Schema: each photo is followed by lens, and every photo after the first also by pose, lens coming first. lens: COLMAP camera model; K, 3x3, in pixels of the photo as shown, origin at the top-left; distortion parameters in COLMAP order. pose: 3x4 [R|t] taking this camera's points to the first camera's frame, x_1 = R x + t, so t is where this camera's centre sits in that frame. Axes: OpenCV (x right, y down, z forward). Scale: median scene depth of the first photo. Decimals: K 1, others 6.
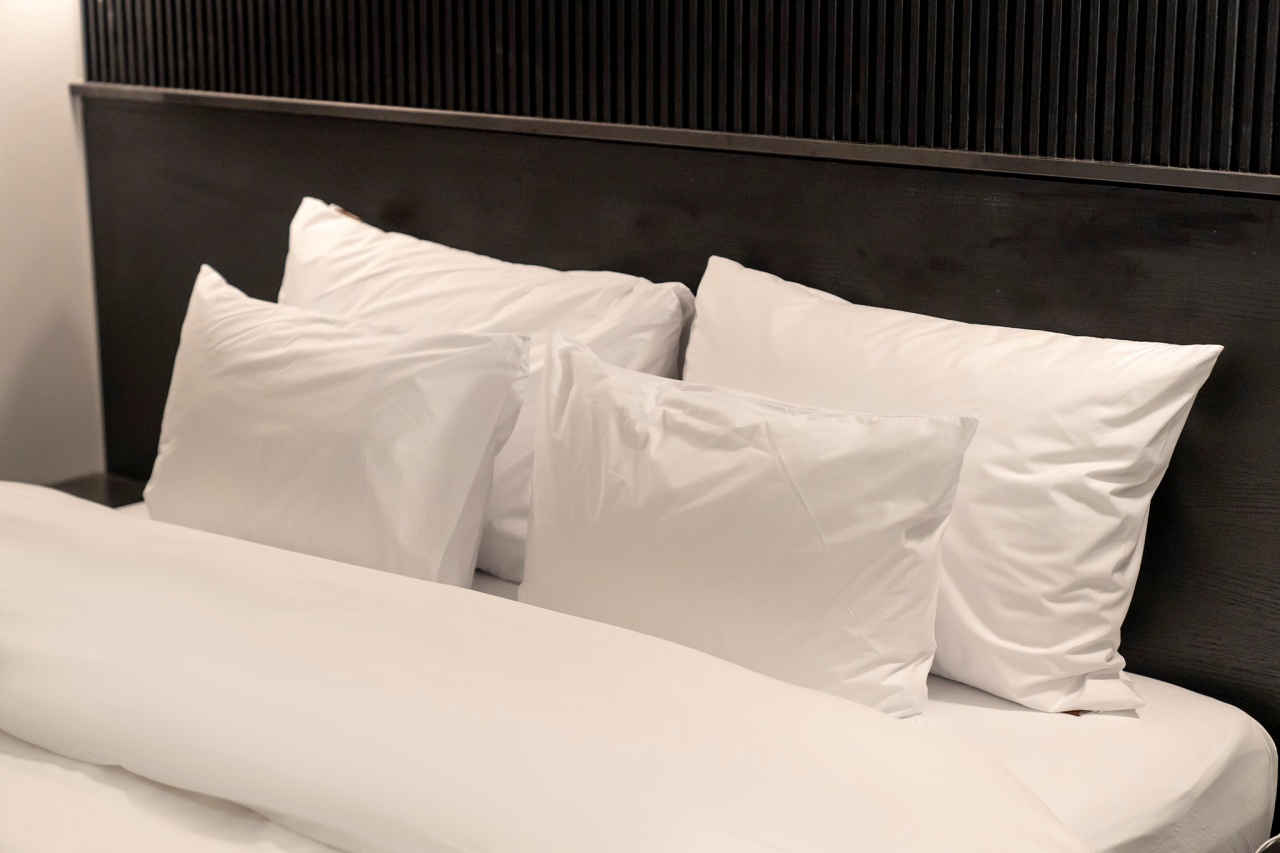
lens RADIAL K [[2315.9, 0, 638.8], [0, 2315.9, 426.0], [0, 0, 1]] dist [-0.010263, 0.000000]
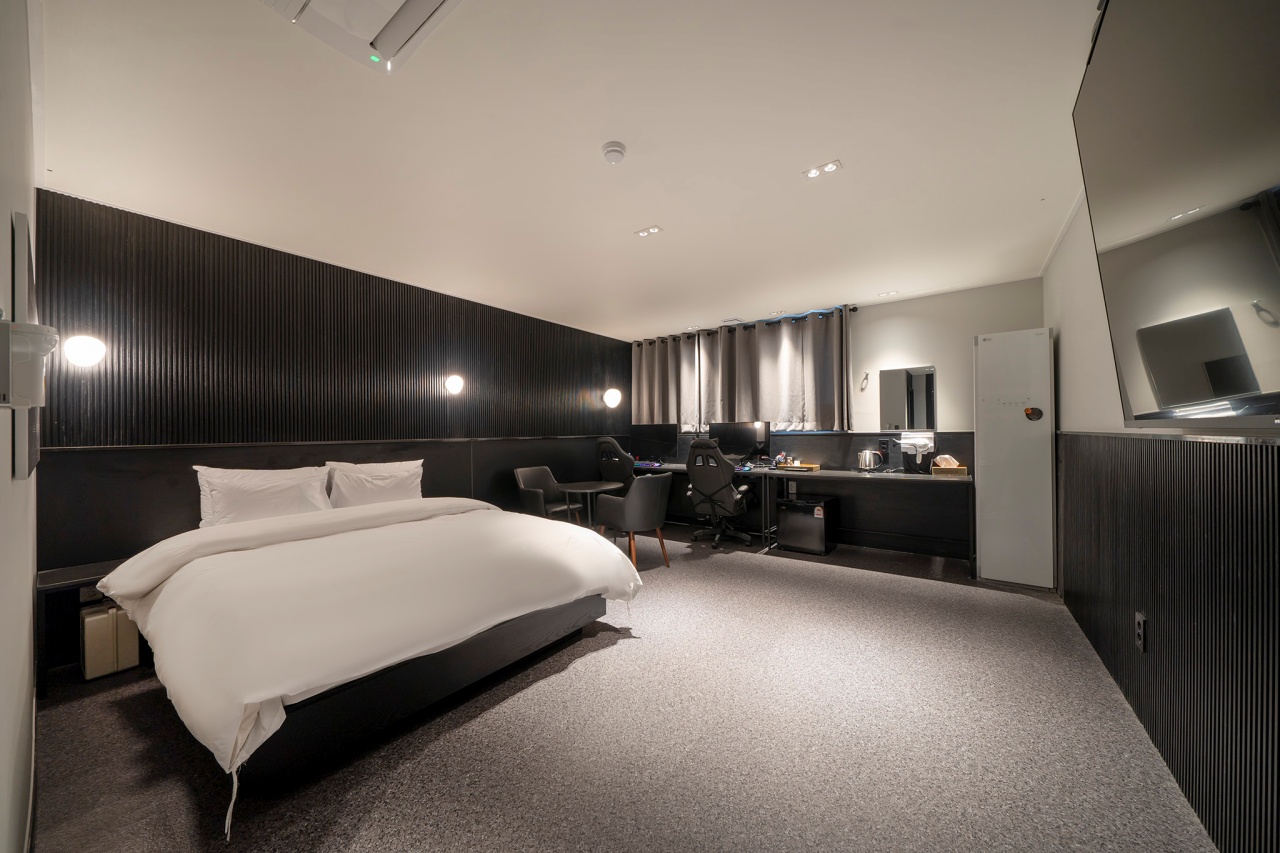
lens RADIAL K [[437.7, 0, 640.8], [0, 437.7, 431.9], [0, 0, 1]] dist [-0.002732, -0.000002]
pose [[-0.028599, 0.006034, 0.999573, -1.222256], [0.244419, 0.969669, 0.001139, 0.052133], [-0.969248, 0.244347, -0.029206, 0.271374]]
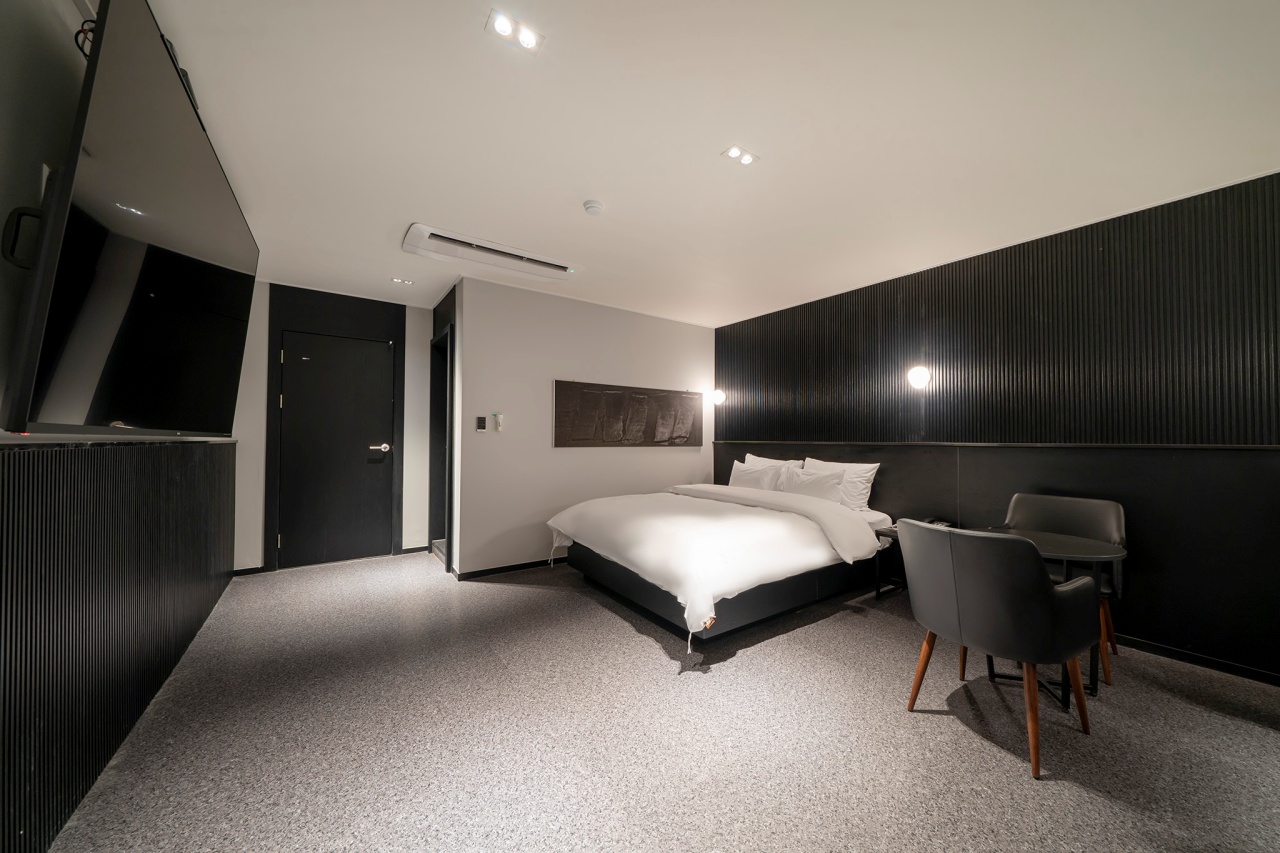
lens RADIAL K [[437.7, 0, 640.1], [0, 437.7, 428.4], [0, 0, 1]] dist [-0.002732, -0.000002]
pose [[0.957847, -0.000789, -0.287277, -0.087614], [-0.071898, 0.967514, -0.242380, 0.245882], [0.278136, 0.252817, 0.926674, -0.556619]]
